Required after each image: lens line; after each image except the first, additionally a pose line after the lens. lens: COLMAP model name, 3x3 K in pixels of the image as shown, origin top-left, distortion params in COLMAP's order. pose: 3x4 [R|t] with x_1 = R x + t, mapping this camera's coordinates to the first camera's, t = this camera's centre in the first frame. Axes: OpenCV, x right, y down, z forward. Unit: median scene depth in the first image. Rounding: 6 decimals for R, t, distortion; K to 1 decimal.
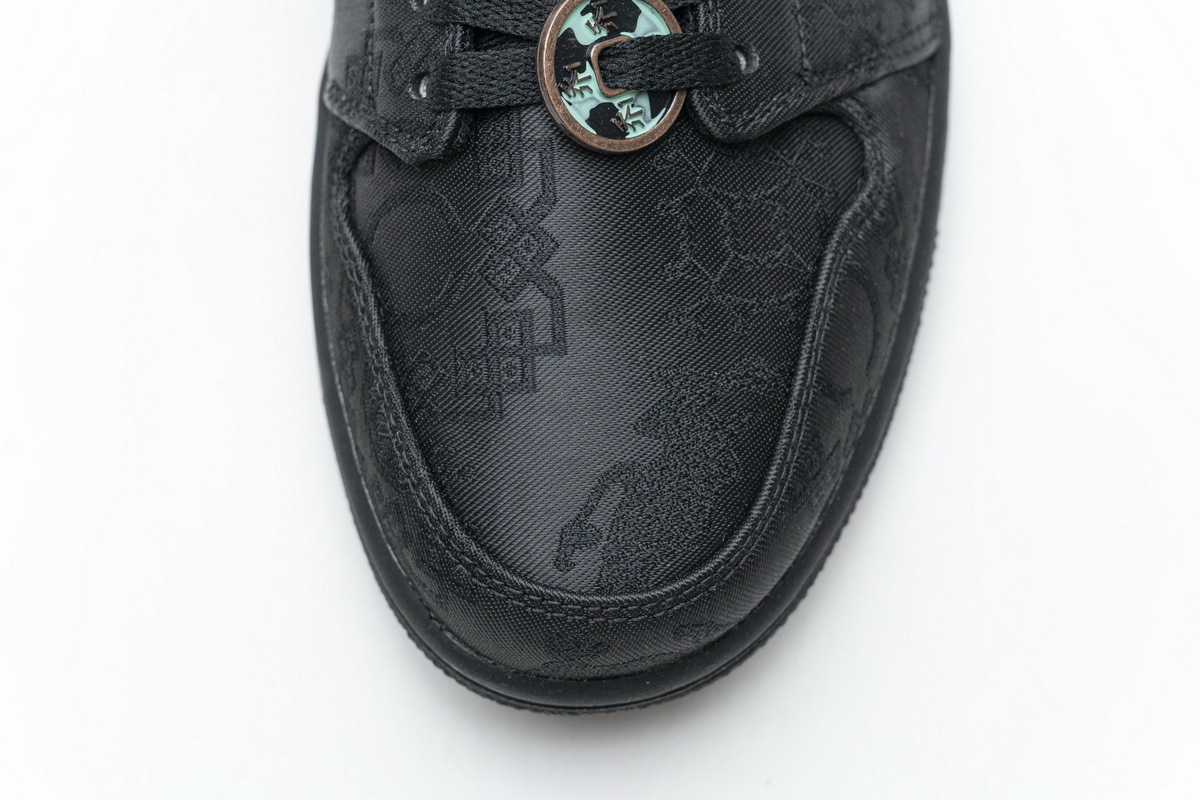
lens RADIAL K [[2360.4, 0, 601.7], [0, 2360.4, 397.5], [0, 0, 1]] dist [0.043981, 0.000000]
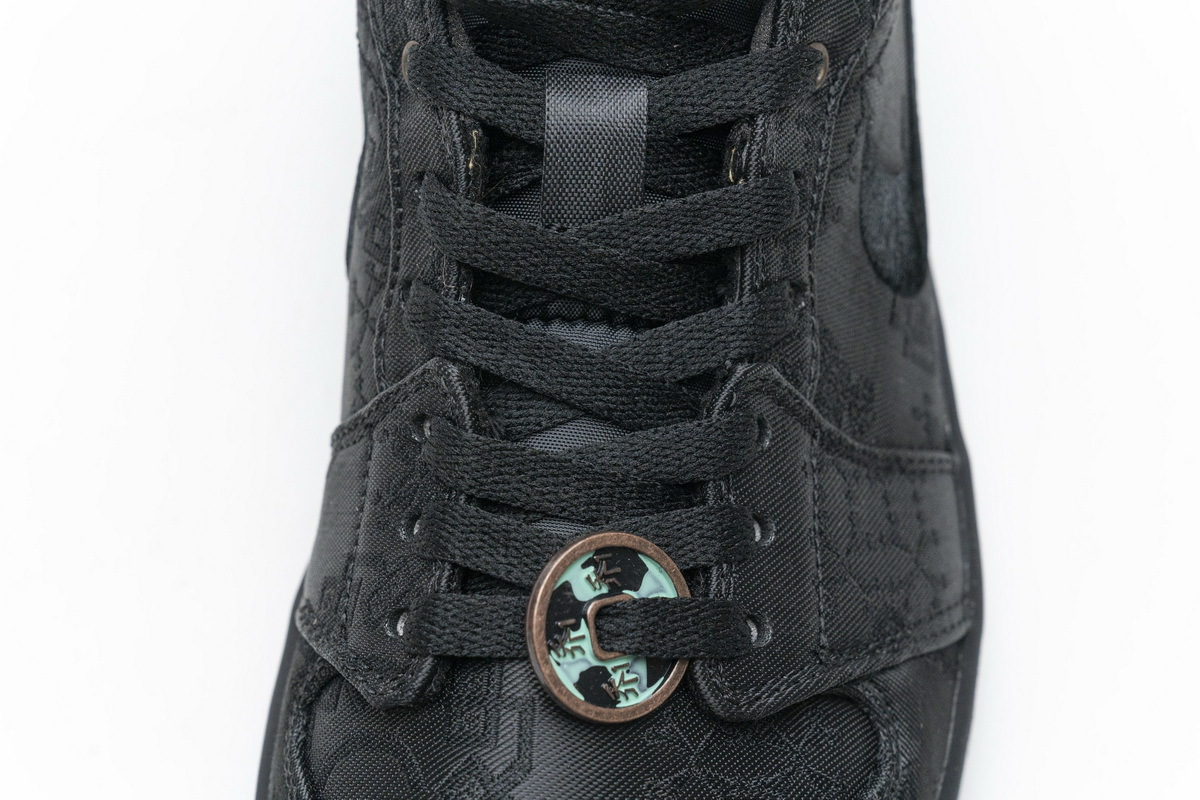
lens RADIAL K [[2360.4, 0, 599.0], [0, 2360.4, 397.7], [0, 0, 1]] dist [0.043981, 0.000000]
pose [[0.994040, 0.107721, -0.016774, 0.005897], [-0.108947, 0.975940, -0.188870, -0.052603], [-0.003975, 0.189572, 0.981859, 0.091063]]
